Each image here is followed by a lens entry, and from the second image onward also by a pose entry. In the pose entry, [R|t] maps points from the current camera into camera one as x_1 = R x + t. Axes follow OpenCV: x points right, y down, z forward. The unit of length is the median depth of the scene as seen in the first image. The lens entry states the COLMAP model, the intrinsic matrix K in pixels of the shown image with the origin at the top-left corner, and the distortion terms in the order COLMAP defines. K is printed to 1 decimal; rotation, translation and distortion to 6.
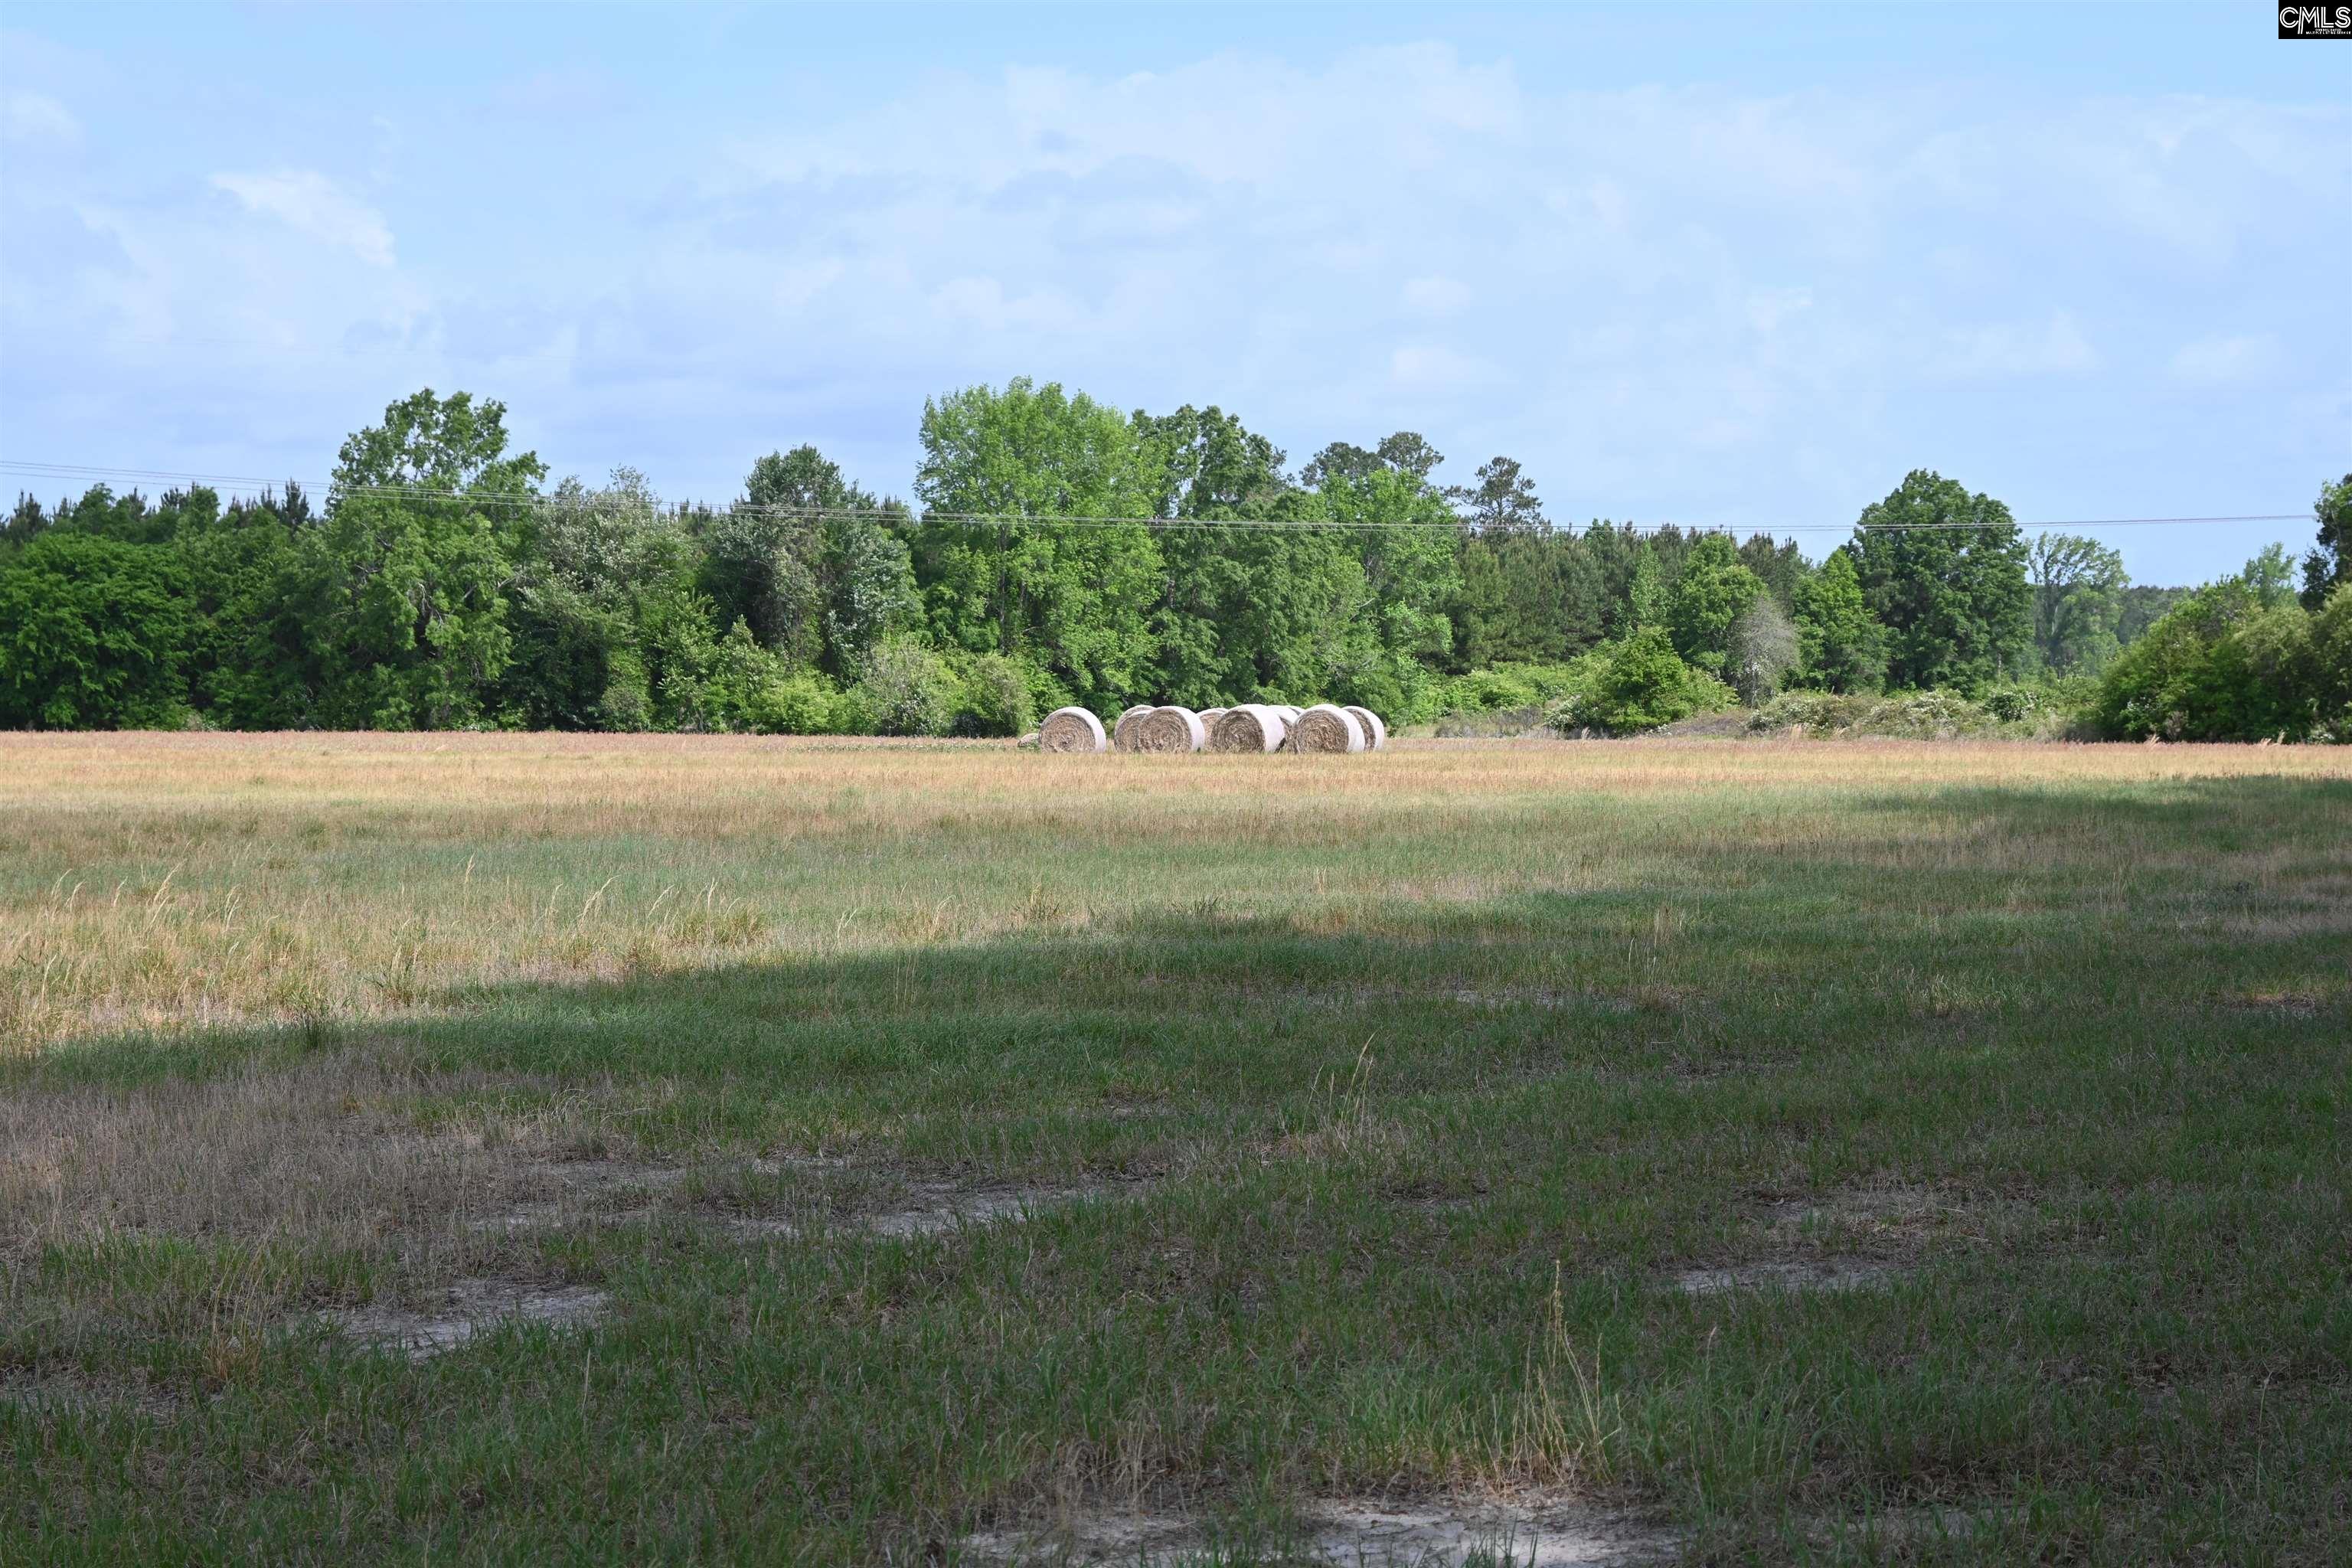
lens RADIAL K [[5078.6, 0, 1152.3], [0, 5078.6, 606.8], [0, 0, 1]] dist [0.020312, 0.000000]
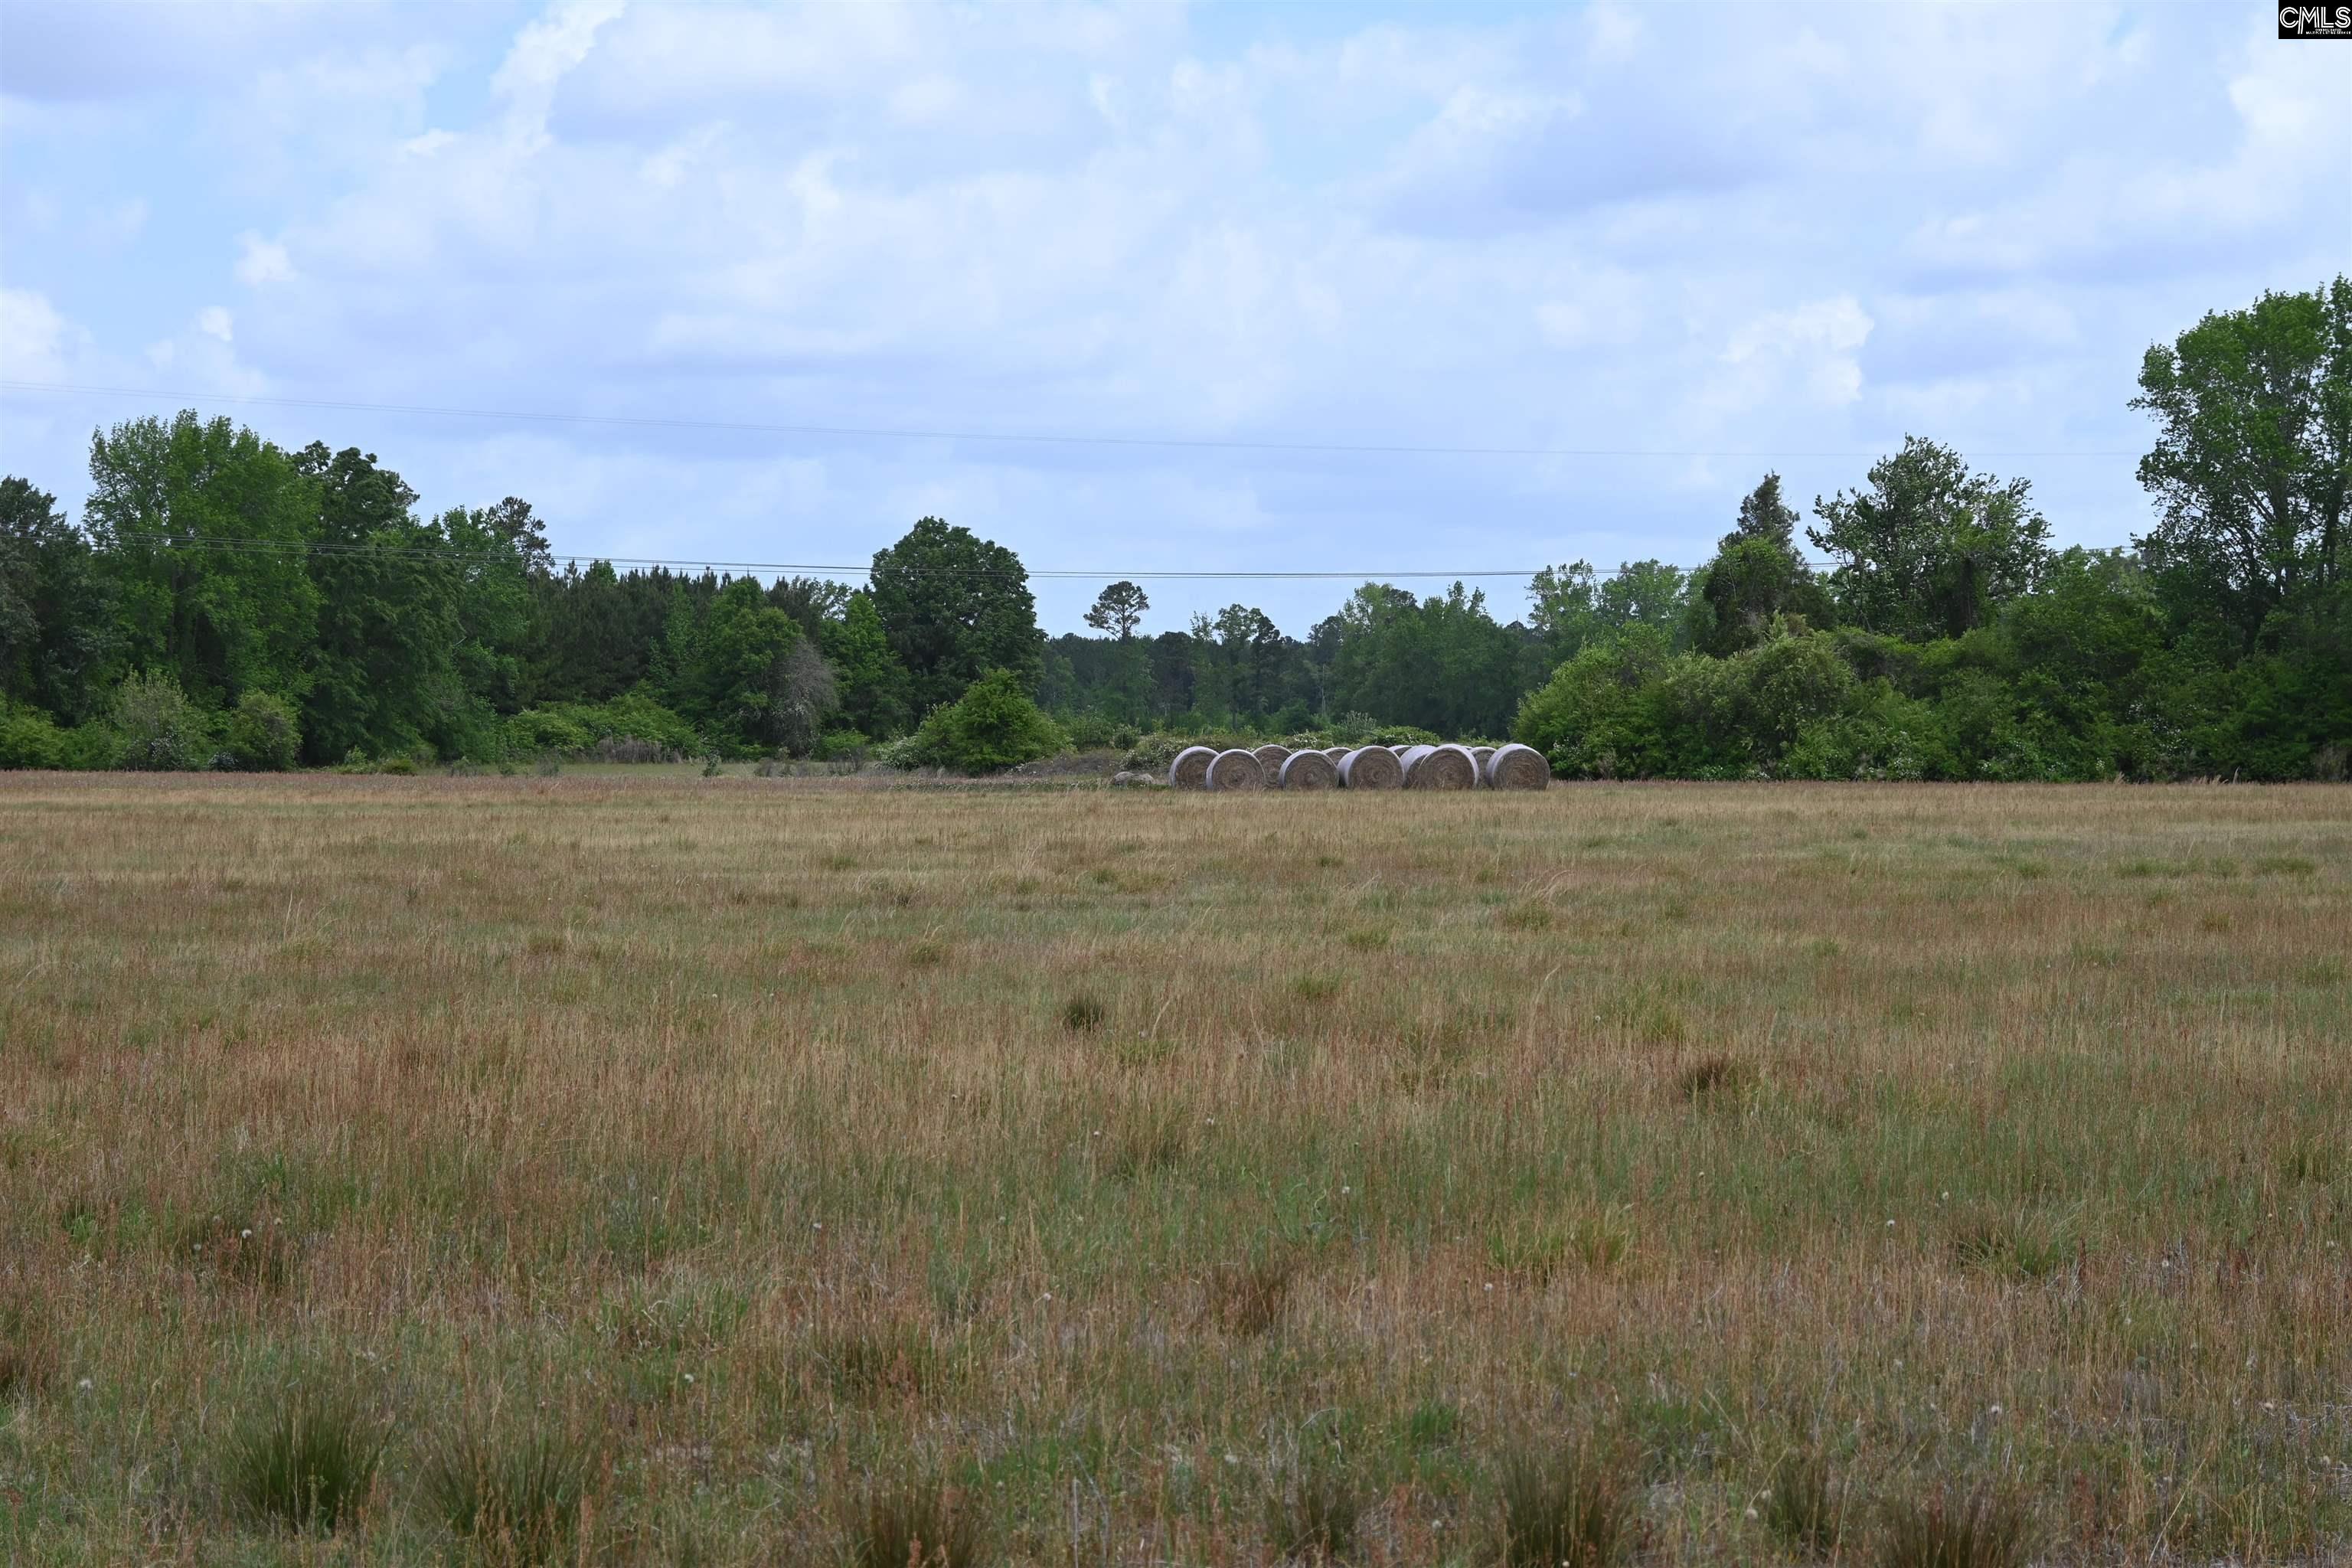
lens RADIAL K [[5078.6, 0, 1183.0], [0, 5078.6, 780.8], [0, 0, 1]] dist [0.020312, 0.000000]
pose [[0.944899, -0.001971, 0.327355, -0.166407], [-0.006760, 0.999651, 0.025533, -0.000026], [-0.327291, -0.026339, 0.944556, 0.011107]]
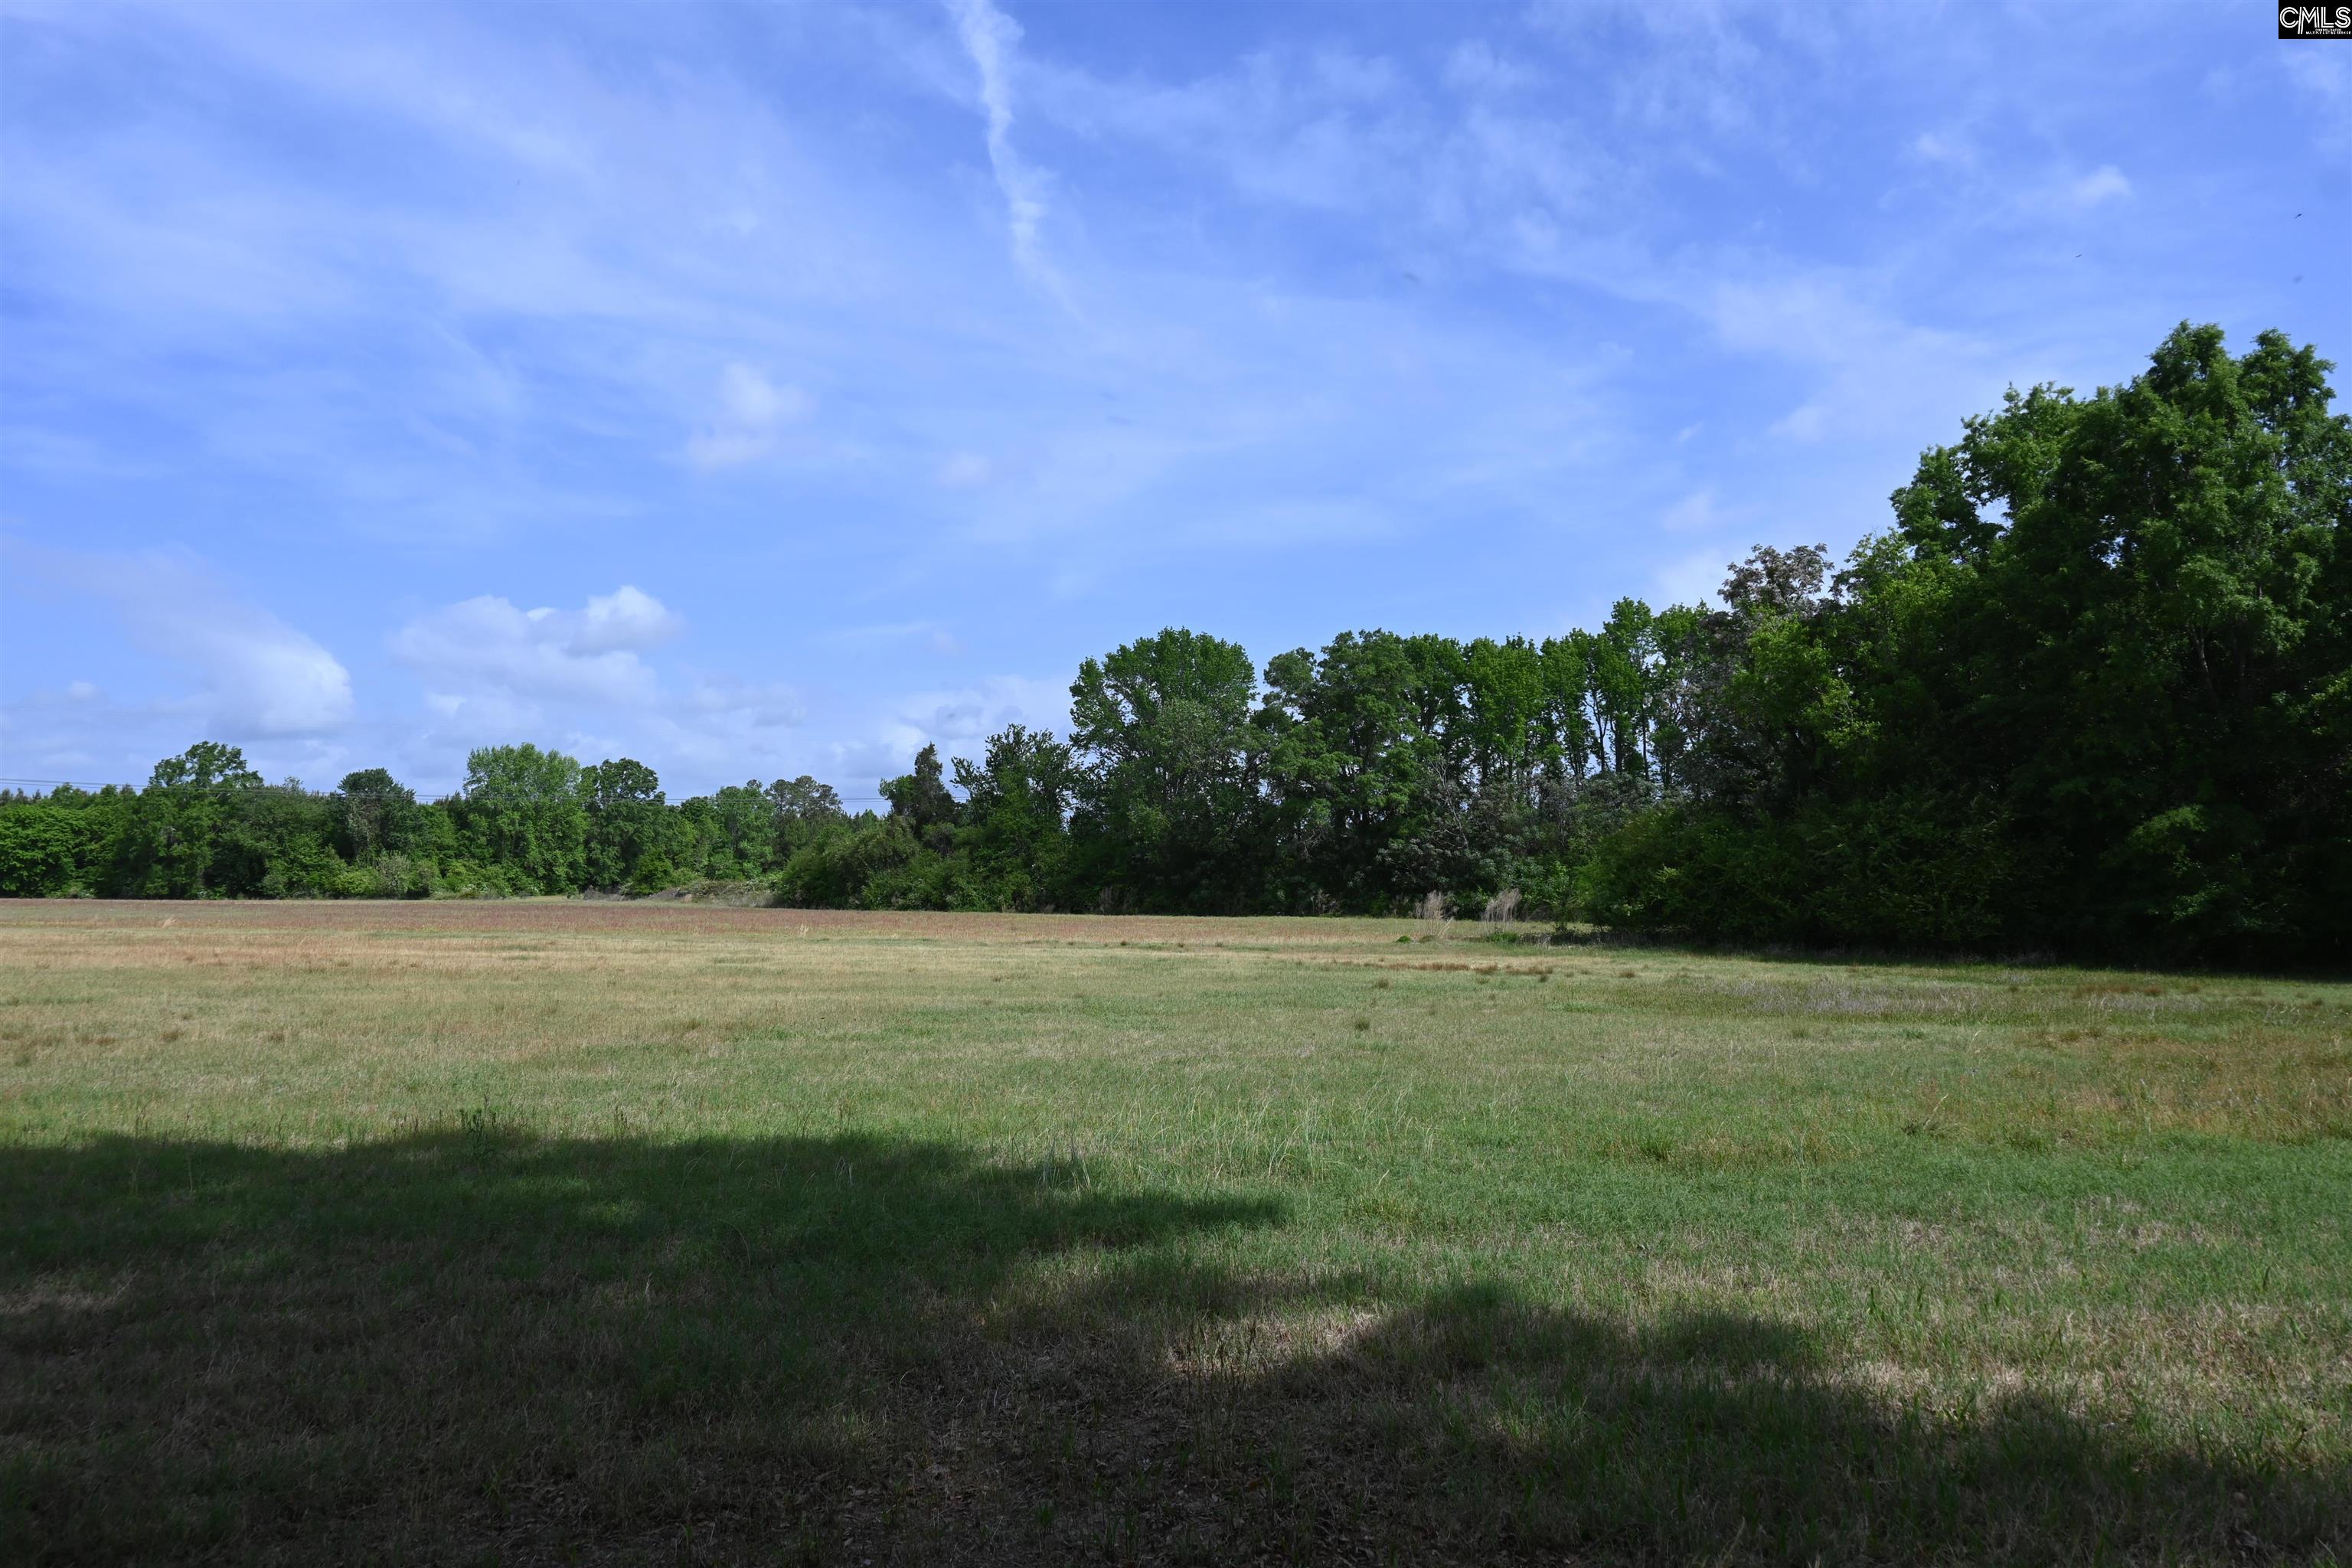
lens RADIAL K [[1611.6, 0, 1176.4], [0, 1611.6, 771.2], [0, 0, 1]] dist [0.000638, 0.001598]
pose [[0.996601, 0.008329, 0.081962, 0.212226], [-0.004386, 0.998830, -0.048169, 0.002219], [-0.082267, 0.047646, 0.995471, 0.253120]]
